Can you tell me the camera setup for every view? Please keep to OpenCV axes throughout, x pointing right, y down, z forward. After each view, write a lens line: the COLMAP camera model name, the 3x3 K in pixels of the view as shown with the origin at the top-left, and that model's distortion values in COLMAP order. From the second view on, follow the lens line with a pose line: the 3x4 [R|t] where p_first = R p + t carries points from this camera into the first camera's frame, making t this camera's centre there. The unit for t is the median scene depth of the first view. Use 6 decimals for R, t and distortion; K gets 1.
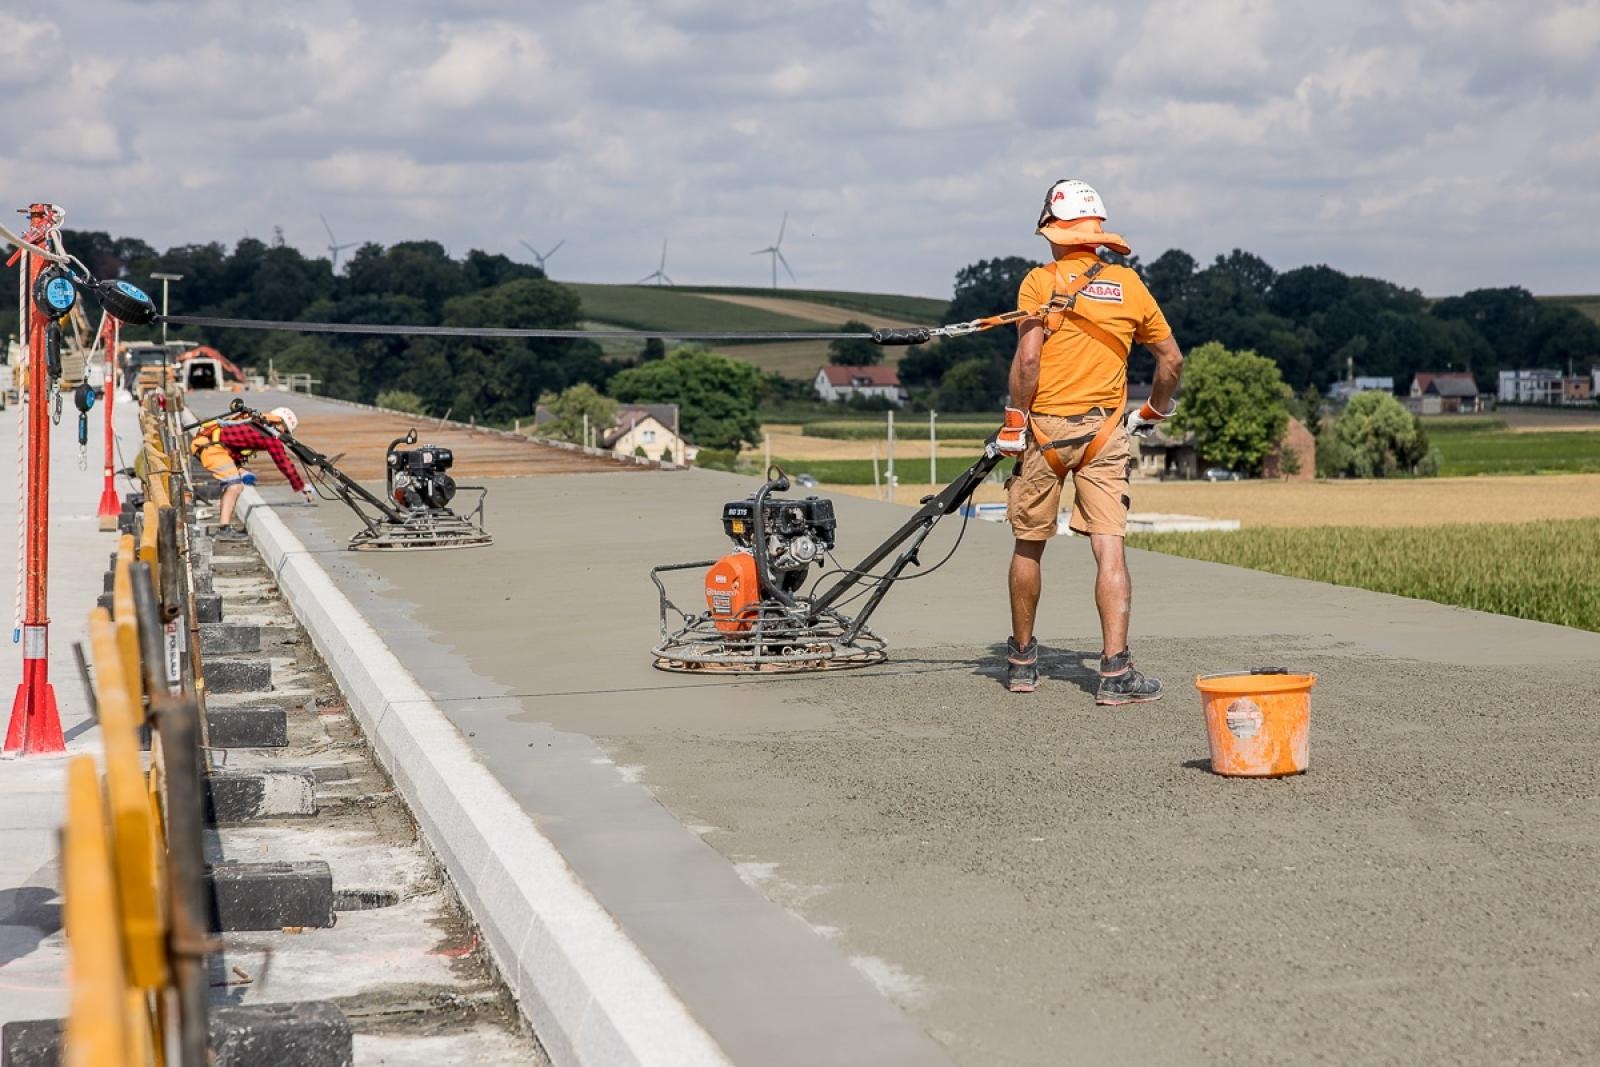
lens RADIAL K [[2881.1, 0, 791.2], [0, 2881.1, 531.7], [0, 0, 1]] dist [0.129239, 0.000000]
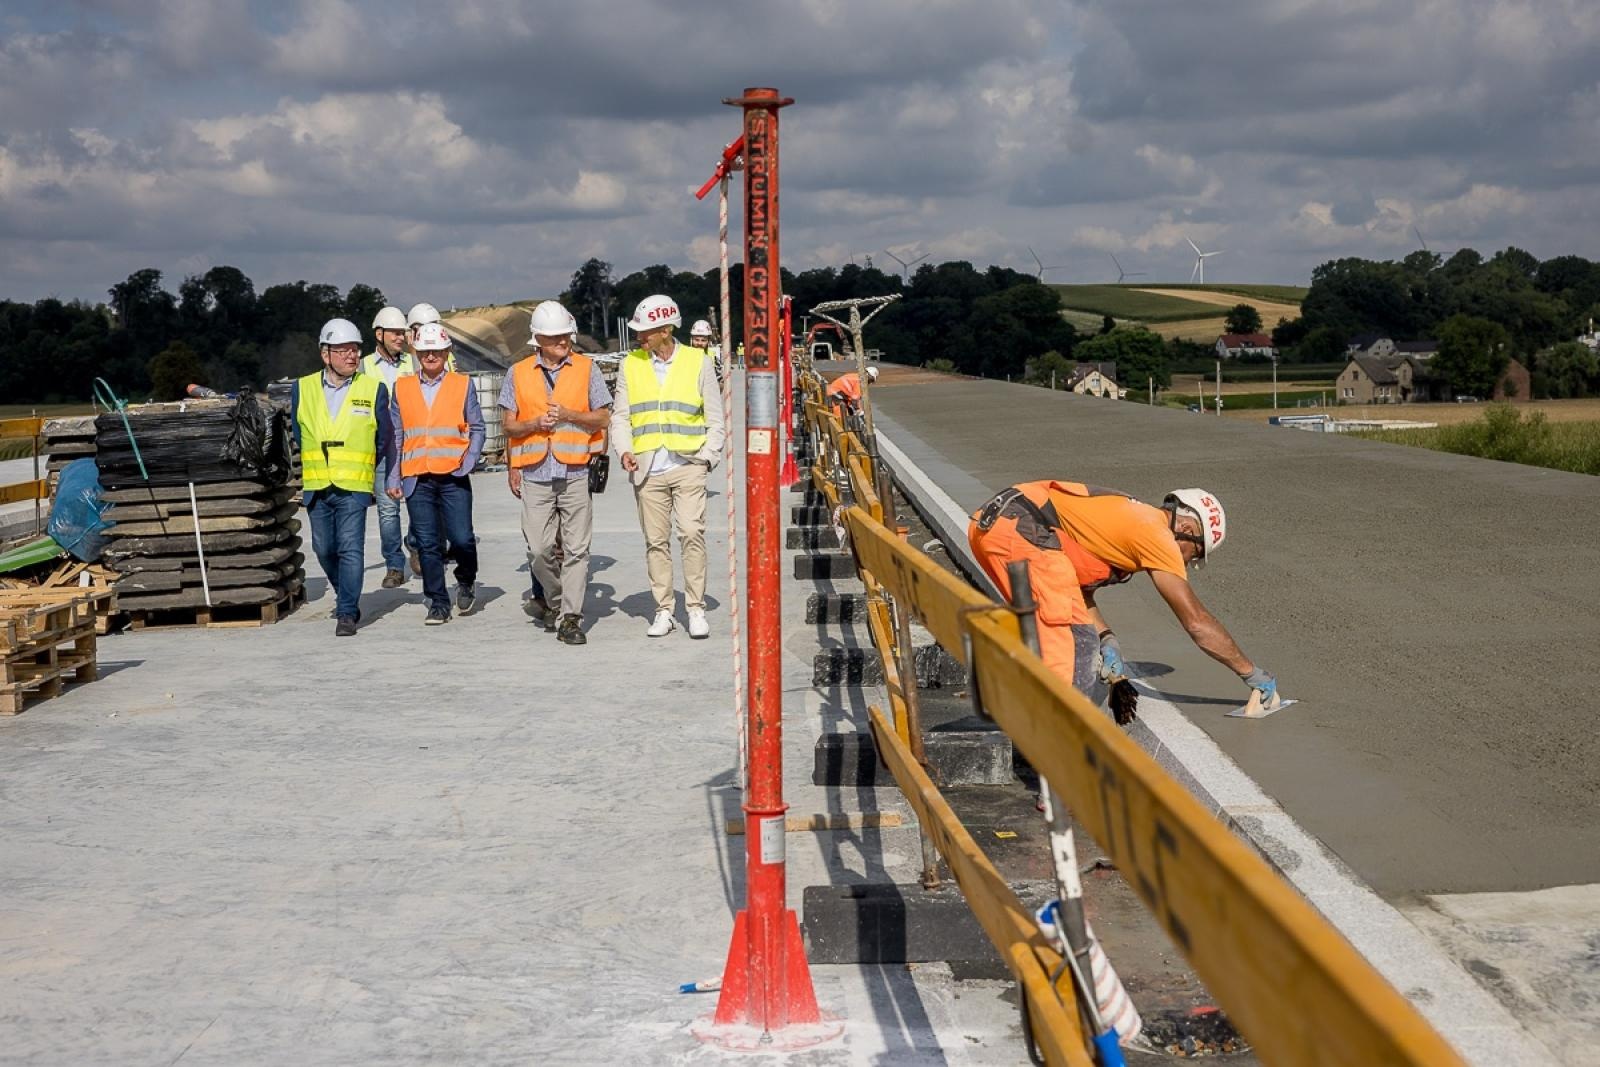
lens RADIAL K [[2881.1, 0, 797.9], [0, 2881.1, 530.3], [0, 0, 1]] dist [0.129239, 0.000000]
pose [[0.977512, -0.012091, -0.210533, 0.113997], [0.014252, 0.999860, 0.008747, 0.029379], [0.210398, -0.011551, 0.977548, -0.542278]]
